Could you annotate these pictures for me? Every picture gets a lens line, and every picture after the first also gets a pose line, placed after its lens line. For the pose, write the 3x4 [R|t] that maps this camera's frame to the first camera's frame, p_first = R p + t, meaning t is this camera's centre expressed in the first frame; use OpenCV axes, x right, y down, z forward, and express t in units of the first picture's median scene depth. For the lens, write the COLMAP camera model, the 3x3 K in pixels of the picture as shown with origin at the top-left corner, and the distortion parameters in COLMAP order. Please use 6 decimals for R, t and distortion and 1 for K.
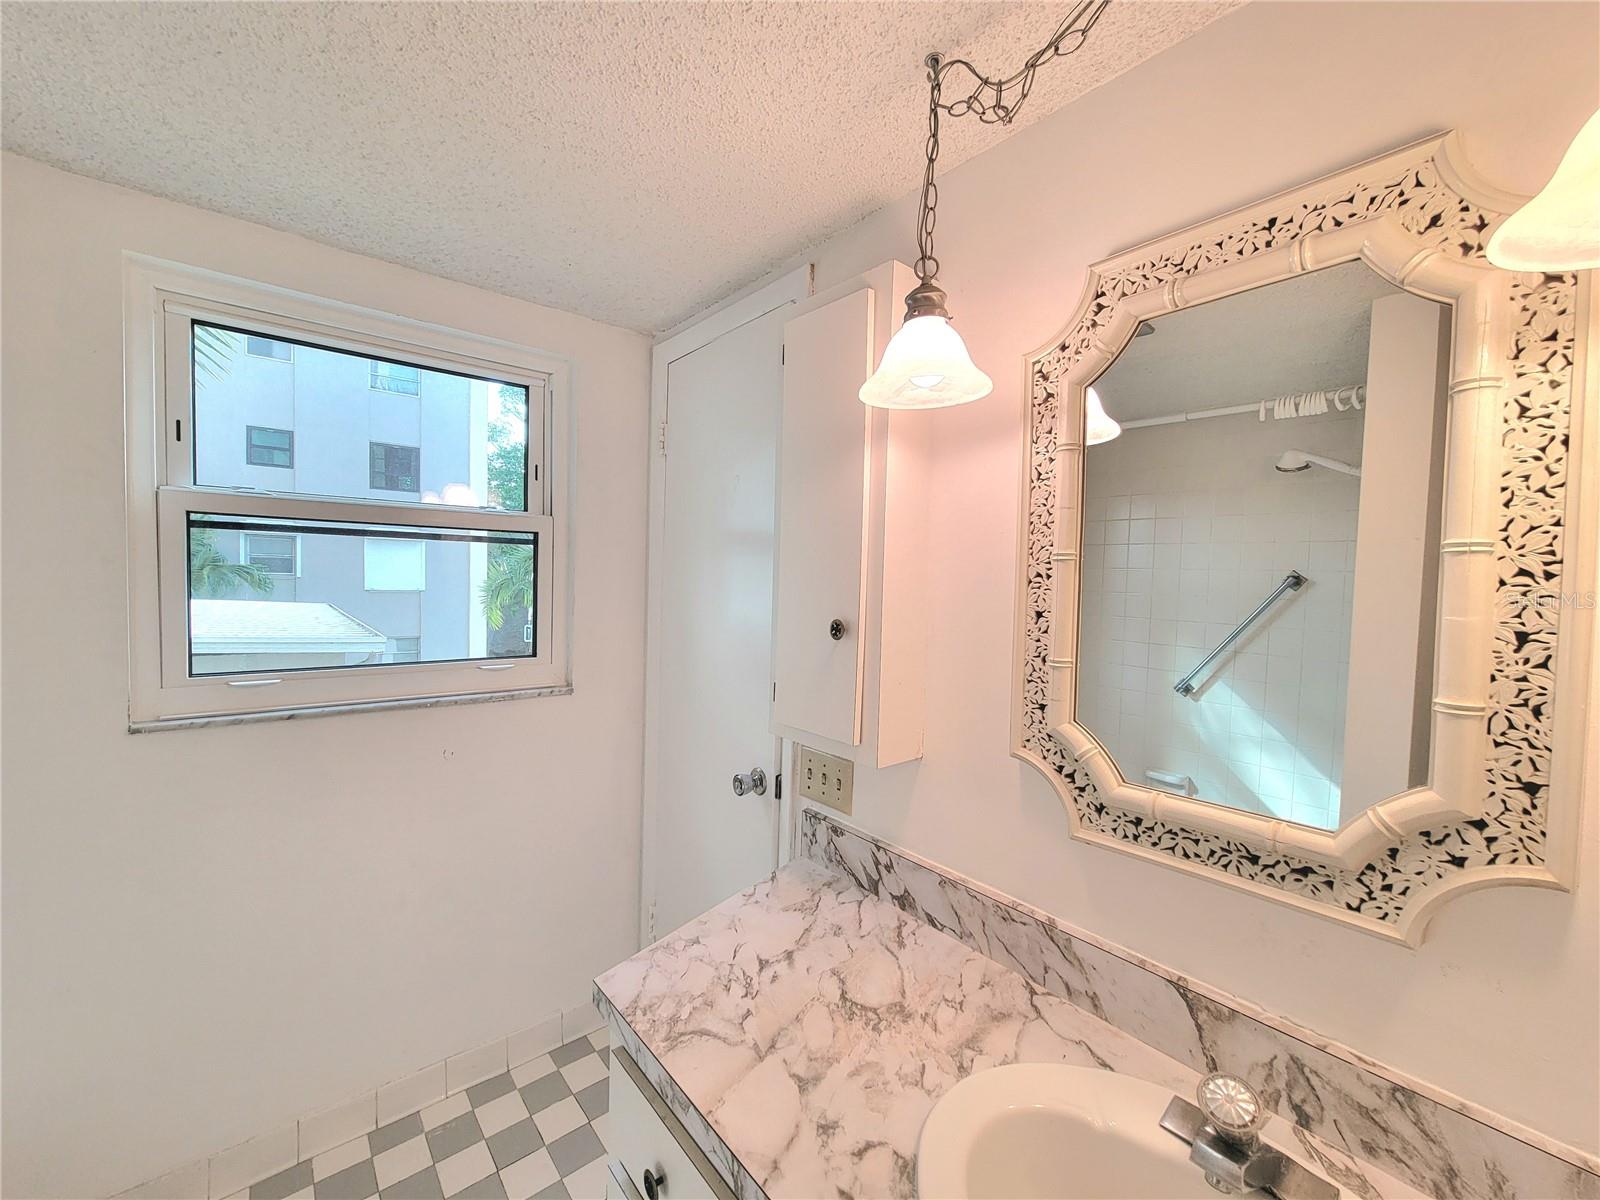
lens RADIAL K [[649.5, 0, 796.9], [0, 649.5, 602.9], [0, 0, 1]] dist [0.001521, -0.000651]
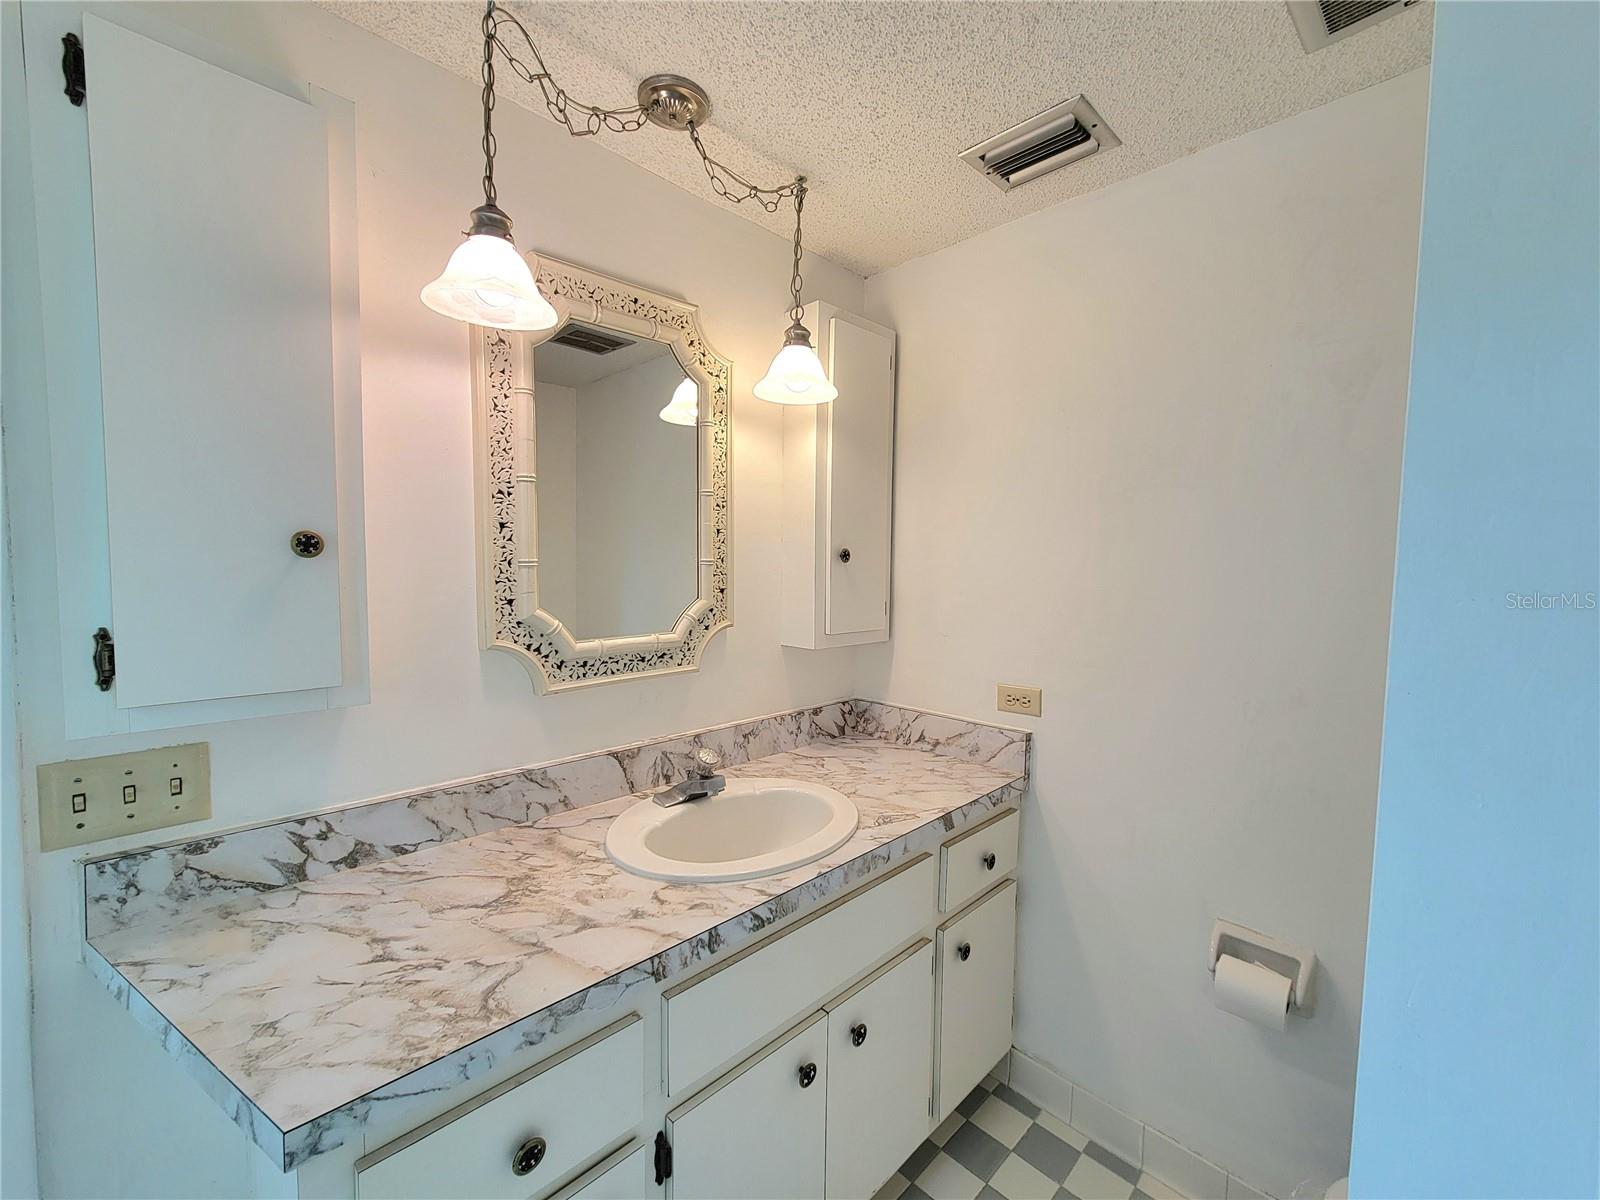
lens RADIAL K [[649.5, 0, 800.5], [0, 649.5, 600.9], [0, 0, 1]] dist [0.001521, -0.000651]
pose [[-0.087981, -0.092120, 0.991853, -0.906597], [0.023482, 0.995246, 0.094519, 0.058166], [-0.995845, 0.031607, -0.085400, 0.580393]]
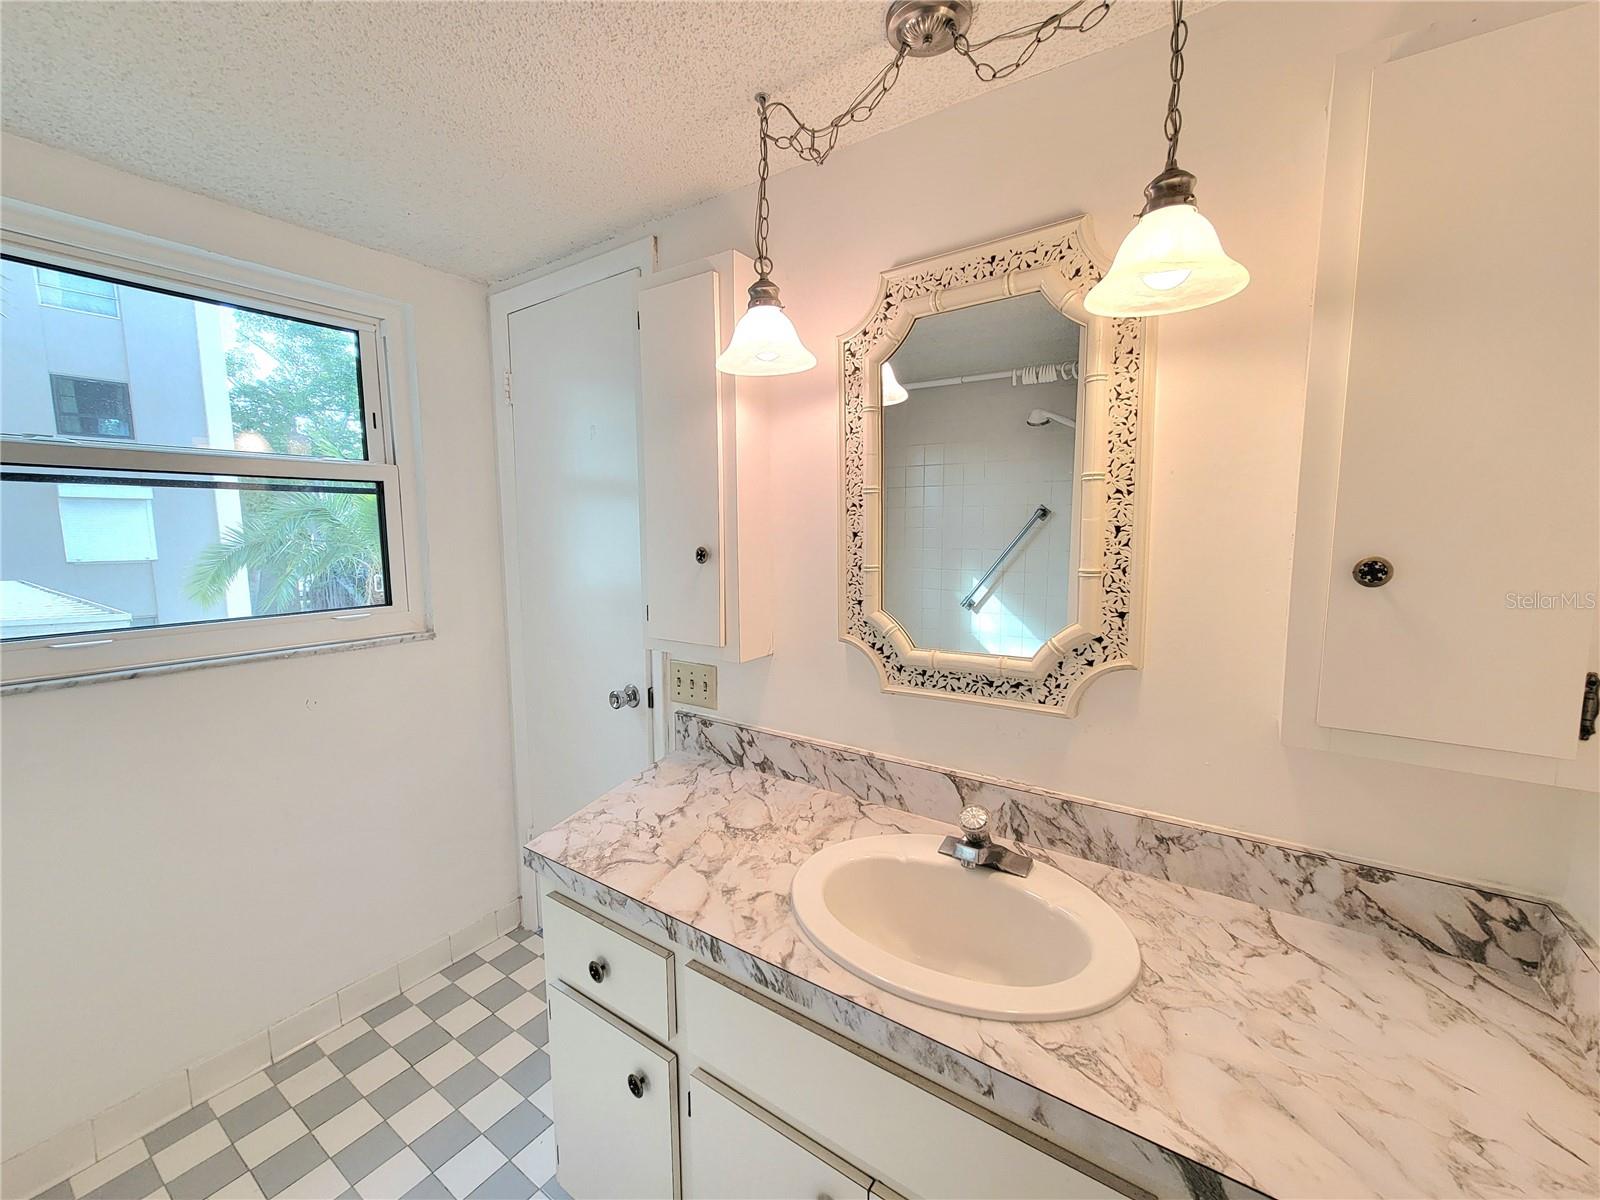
lens RADIAL K [[649.5, 0, 797.5], [0, 649.5, 603.3], [0, 0, 1]] dist [0.001521, -0.000651]
pose [[0.963252, -0.062719, 0.261174, -0.108358], [0.042597, 0.995721, 0.082011, 0.045976], [-0.265200, -0.067872, 0.961802, -0.288315]]
